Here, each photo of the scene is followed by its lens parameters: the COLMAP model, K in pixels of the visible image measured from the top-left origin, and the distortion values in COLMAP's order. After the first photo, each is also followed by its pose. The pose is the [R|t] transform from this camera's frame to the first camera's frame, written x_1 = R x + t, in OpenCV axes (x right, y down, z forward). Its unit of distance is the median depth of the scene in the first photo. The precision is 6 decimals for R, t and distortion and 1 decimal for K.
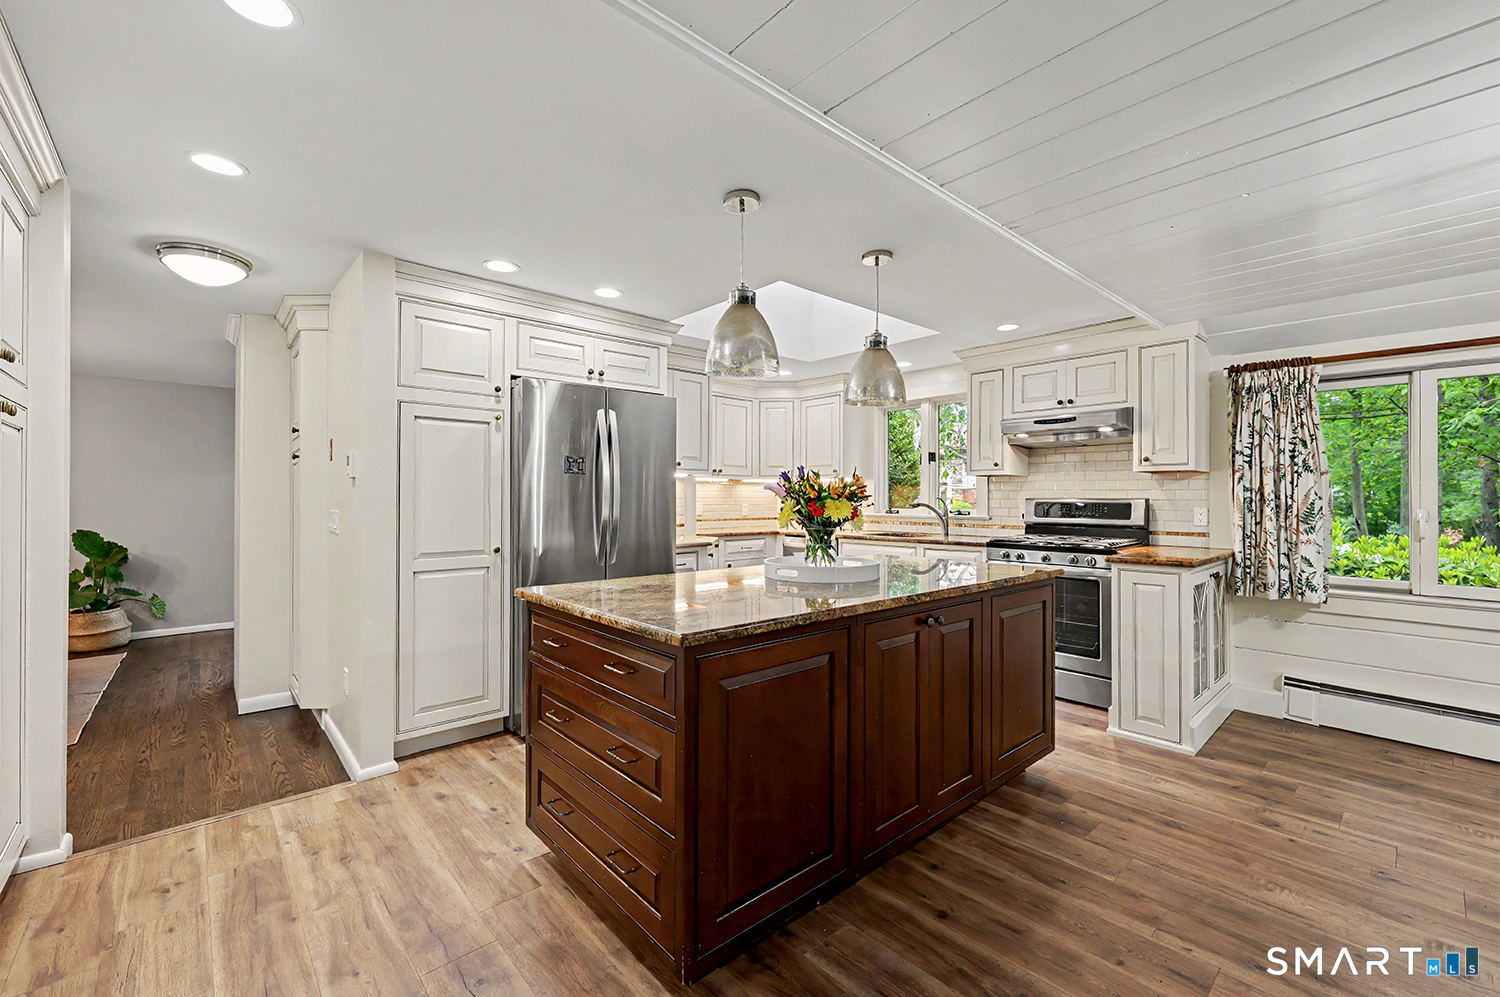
lens RADIAL K [[616.6, 0, 748.7], [0, 616.6, 497.1], [0, 0, 1]] dist [0.010990, 0.000136]
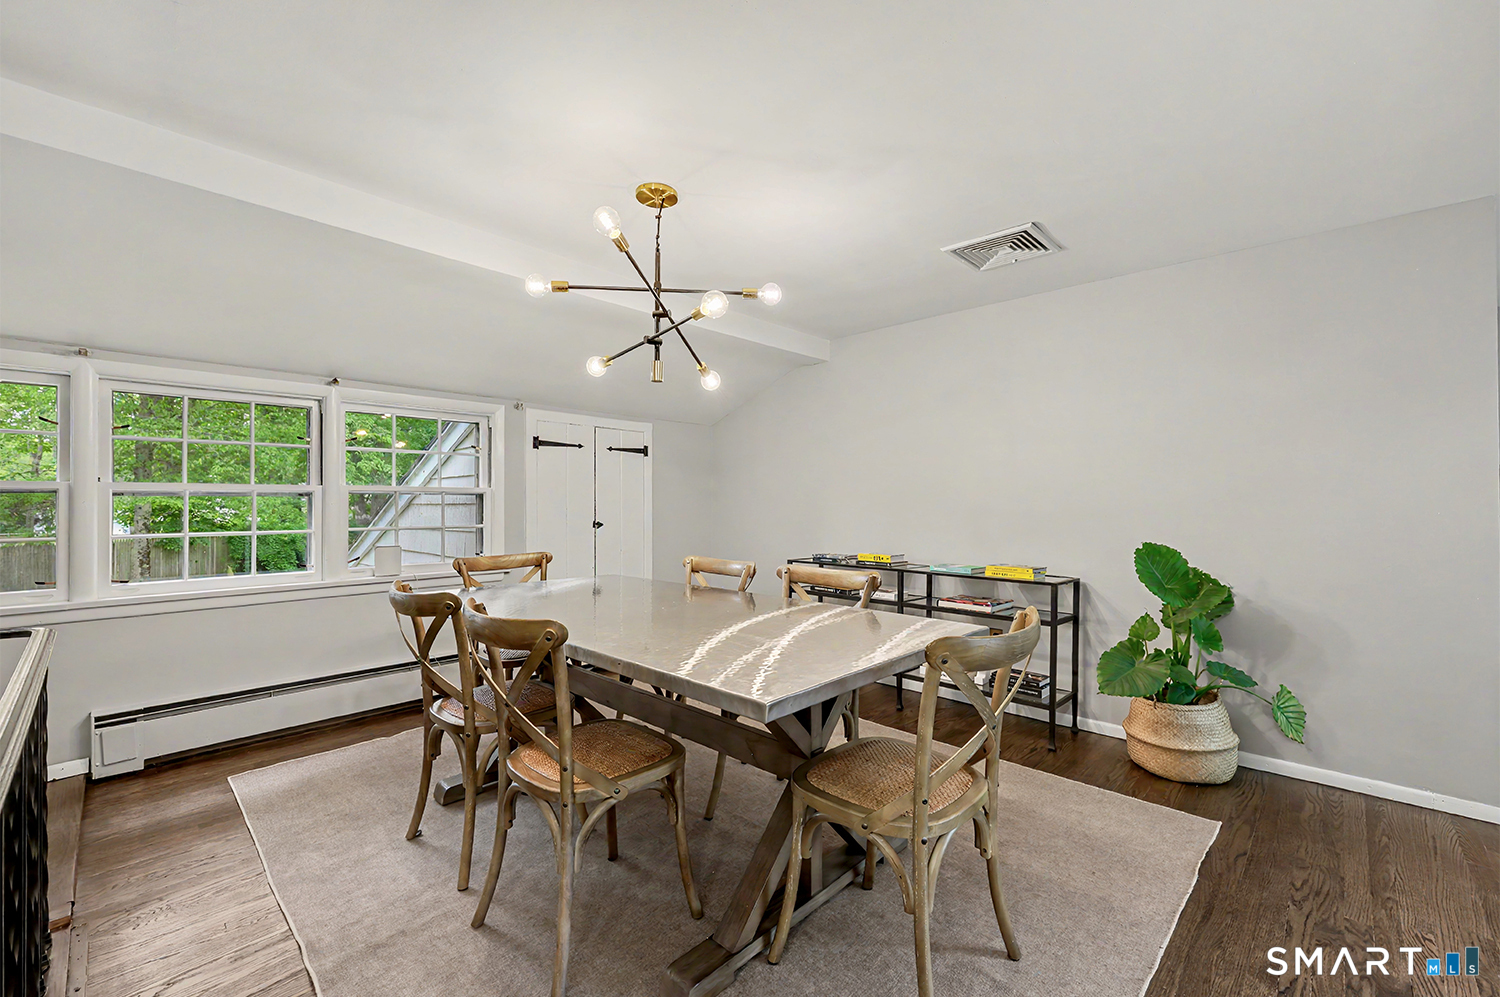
lens RADIAL K [[616.6, 0, 749.4], [0, 616.6, 501.0], [0, 0, 1]] dist [0.010990, 0.000136]
pose [[0.081558, 0.003573, -0.996662, -0.445791], [-0.001248, 0.999993, 0.003483, 0.012265], [0.996668, 0.000960, 0.081562, 0.480609]]
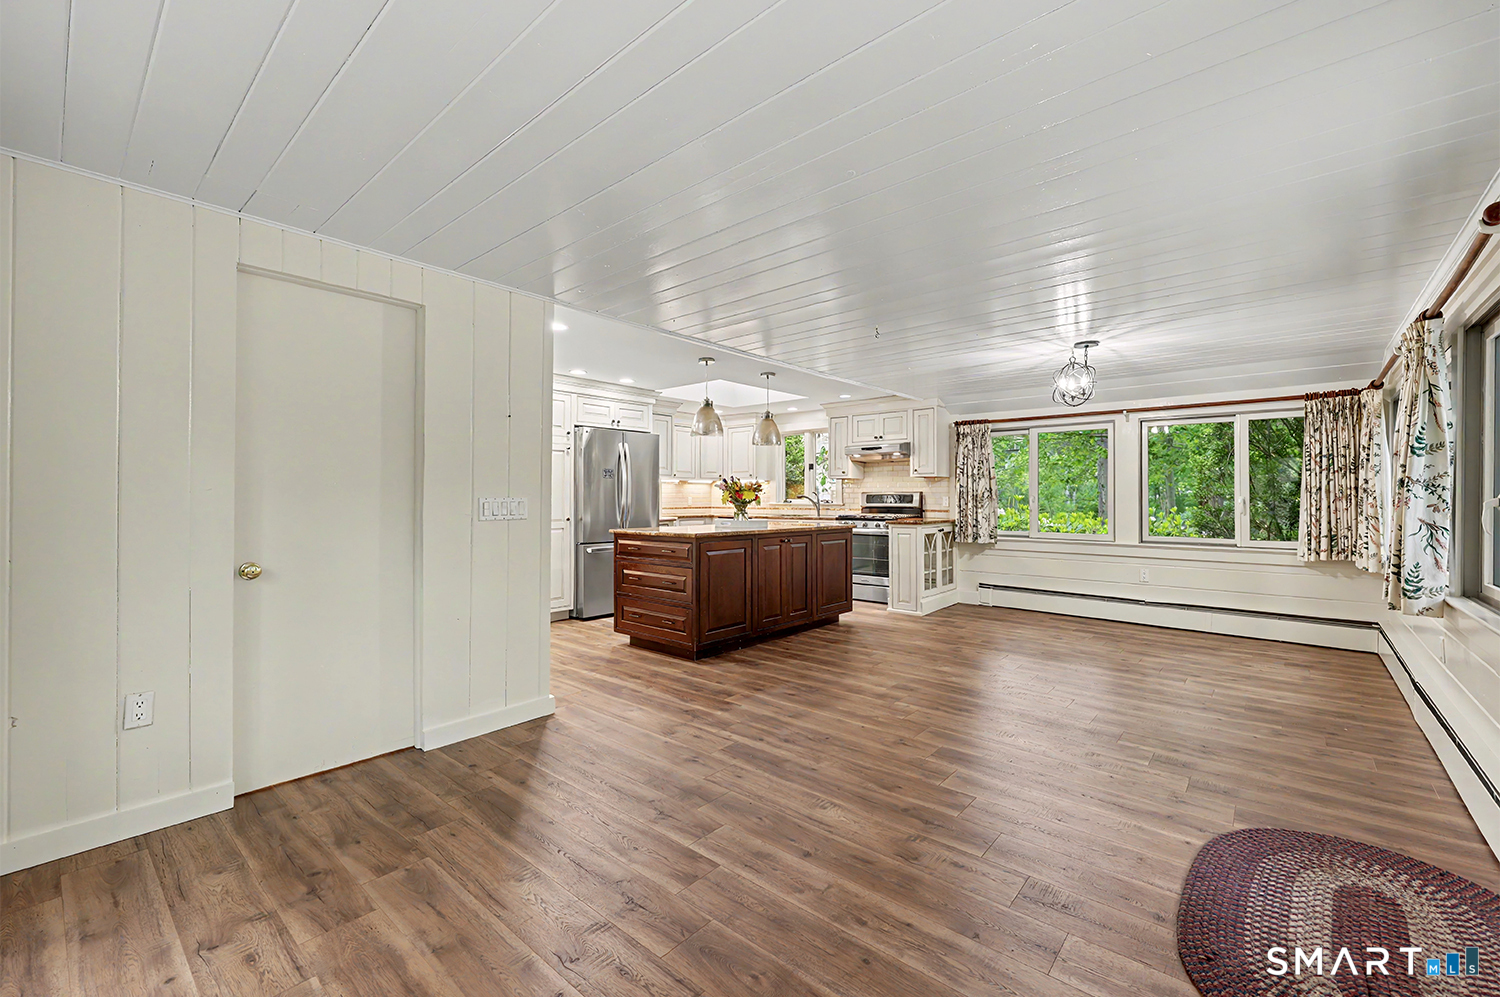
lens RADIAL K [[616.6, 0, 750.2], [0, 616.6, 497.1], [0, 0, 1]] dist [0.010990, 0.000136]
pose [[0.991725, -0.002967, 0.128346, -0.091911], [0.002771, 0.999995, 0.001700, 0.015098], [-0.128350, -0.001330, 0.991728, -0.819358]]
